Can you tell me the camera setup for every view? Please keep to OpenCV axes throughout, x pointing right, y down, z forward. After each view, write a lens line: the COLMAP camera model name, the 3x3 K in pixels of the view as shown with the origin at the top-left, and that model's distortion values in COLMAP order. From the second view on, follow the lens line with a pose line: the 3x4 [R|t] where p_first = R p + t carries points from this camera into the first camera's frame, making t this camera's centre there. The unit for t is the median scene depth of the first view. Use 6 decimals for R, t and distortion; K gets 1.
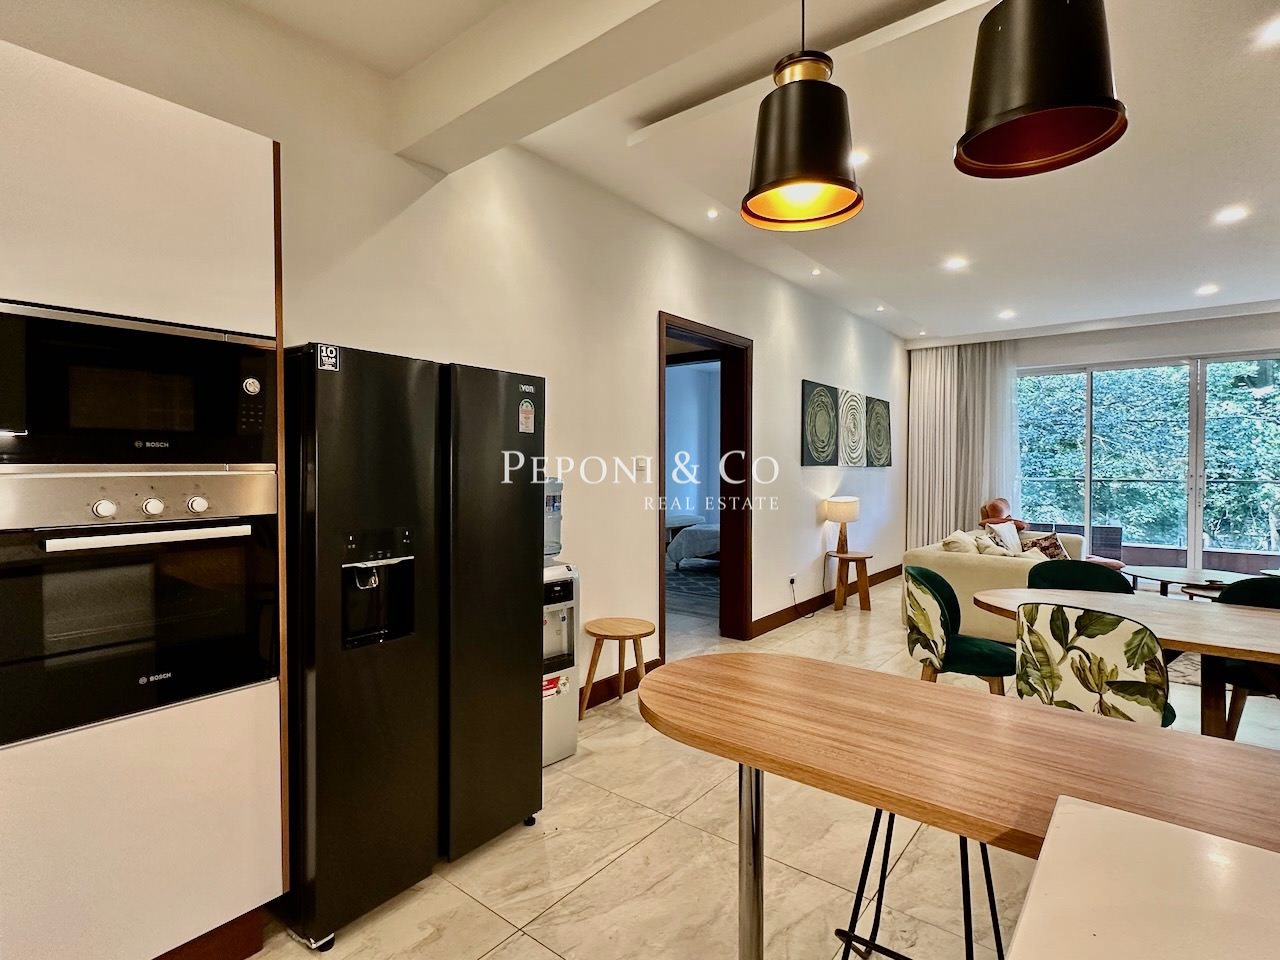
lens RADIAL K [[650.5, 0, 641.0], [0, 650.5, 474.9], [0, 0, 1]] dist [-0.003422, 0.000570]
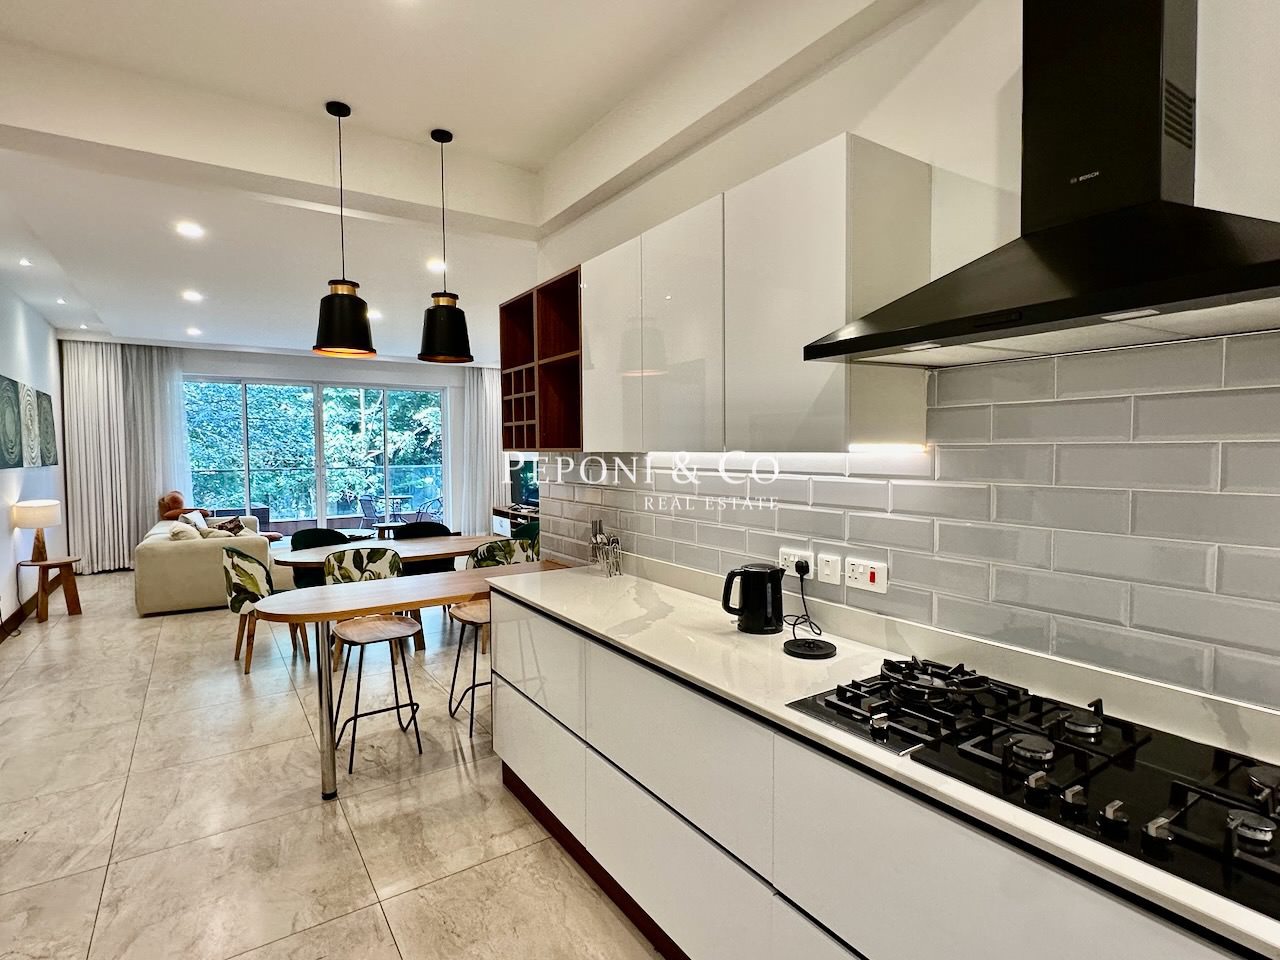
lens RADIAL K [[650.5, 0, 642.2], [0, 650.5, 476.9], [0, 0, 1]] dist [-0.003422, 0.000570]
pose [[0.299499, -0.046047, 0.952985, -0.303713], [0.022230, 0.998900, 0.041280, -0.018648], [-0.953838, 0.008821, 0.300193, -0.101296]]
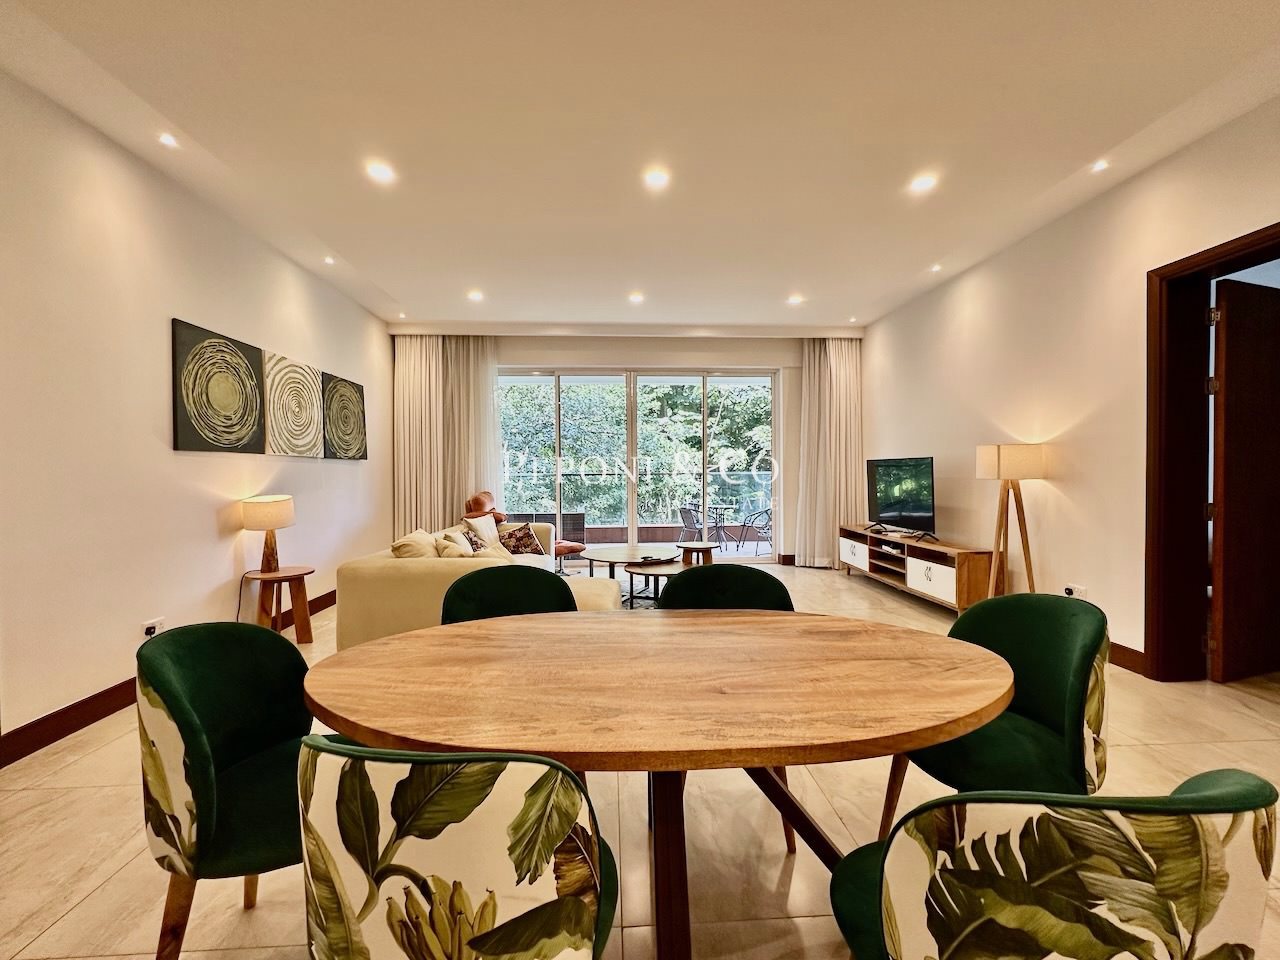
lens RADIAL K [[531.5, 0, 643.4], [0, 531.5, 481.0], [0, 0, 1]] dist [0.000020, -0.001282]
pose [[0.744516, -0.019515, 0.667320, 0.218617], [0.018335, 0.999793, 0.008782, 0.019343], [-0.667353, 0.005697, 0.744720, 0.259841]]
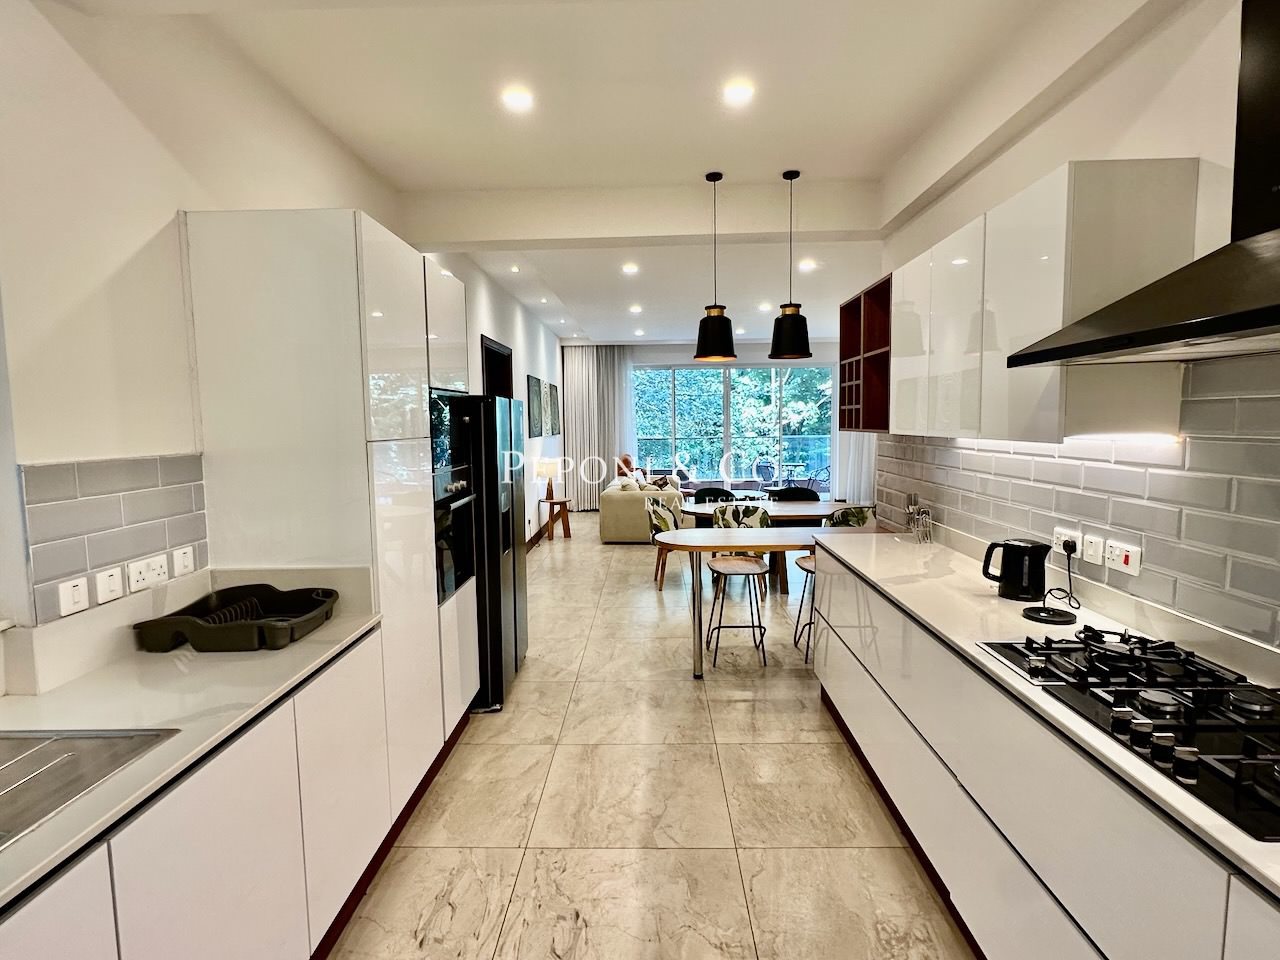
lens RADIAL K [[650.5, 0, 638.9], [0, 650.5, 476.9], [0, 0, 1]] dist [-0.003422, 0.000570]
pose [[0.796292, -0.064817, 0.601430, -0.361931], [0.024231, 0.996863, 0.075351, -0.027072], [-0.604427, -0.045428, 0.795364, -0.213532]]
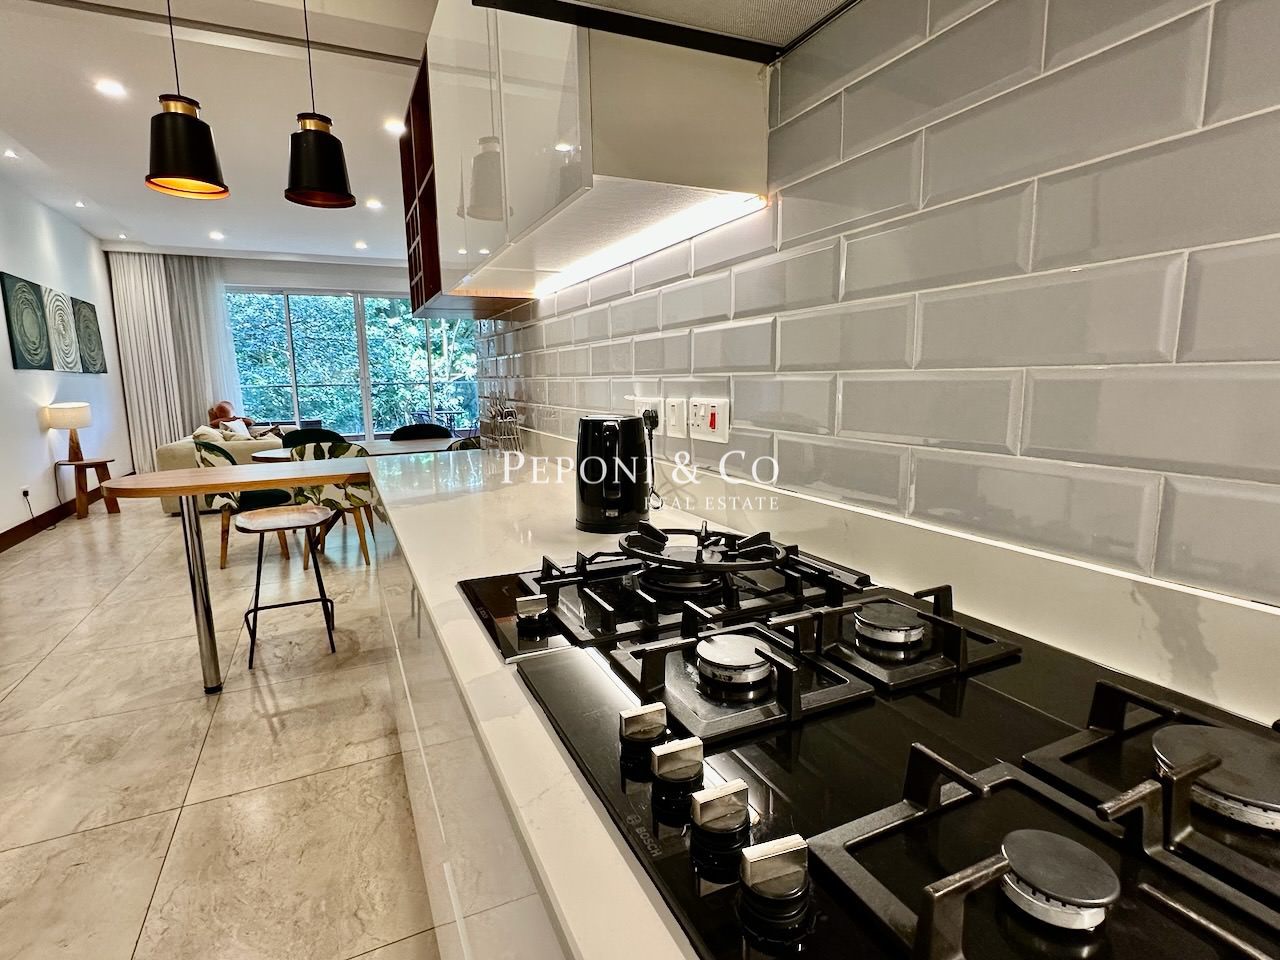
lens RADIAL K [[650.5, 0, 644.5], [0, 650.5, 475.2], [0, 0, 1]] dist [-0.003422, 0.000570]
pose [[0.431199, -0.143562, 0.890762, -0.185263], [0.031295, 0.989046, 0.144253, 0.027297], [-0.901714, -0.034325, 0.430968, -0.177827]]
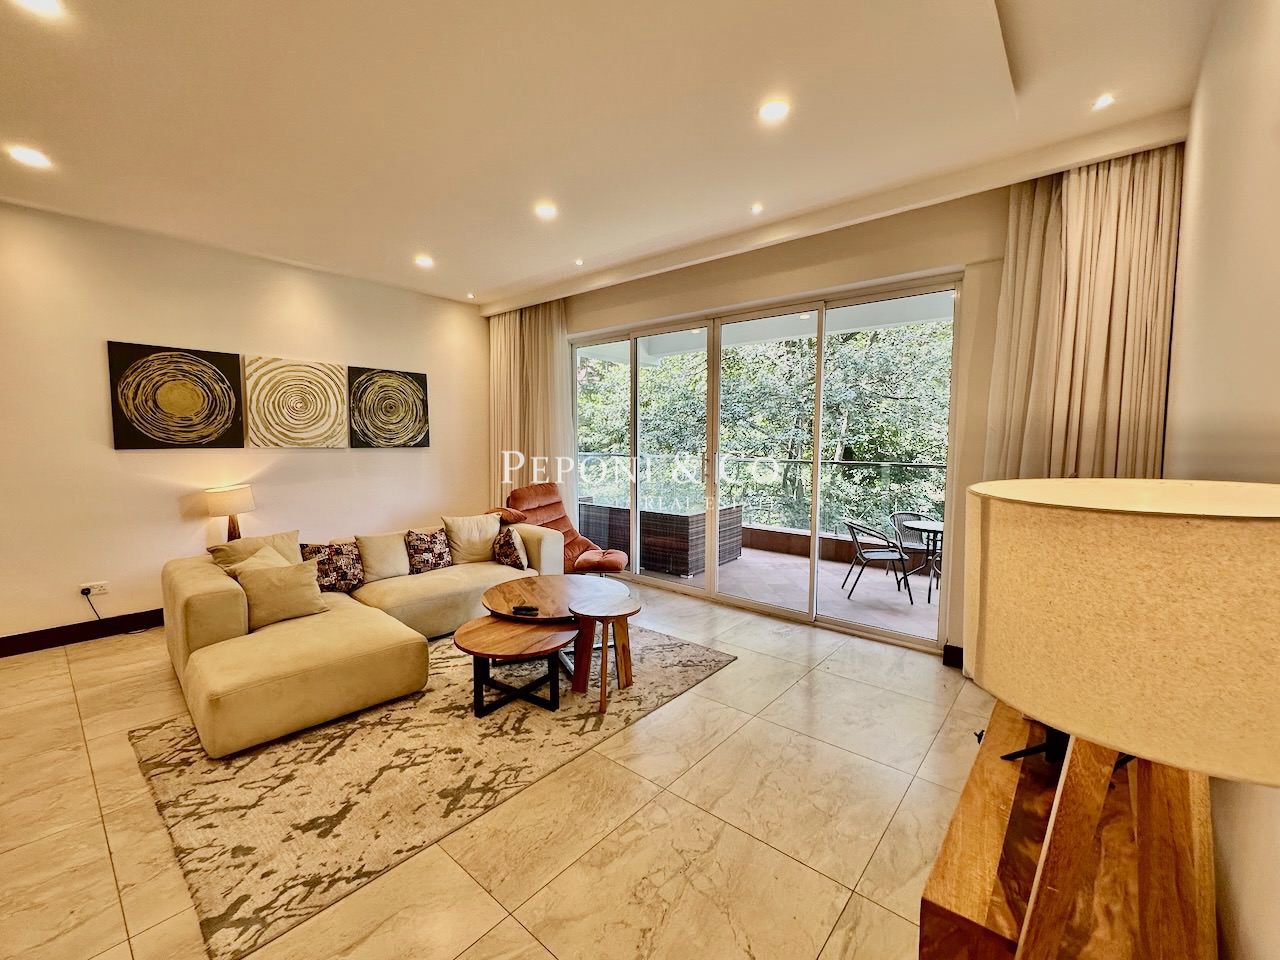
lens RADIAL K [[531.5, 0, 642.4], [0, 531.5, 479.7], [0, 0, 1]] dist [0.000020, -0.001282]
pose [[0.999380, 0.004977, -0.034846, 0.839033], [-0.002671, 0.997822, 0.065907, -0.019409], [0.035098, -0.065773, 0.997217, 0.328908]]
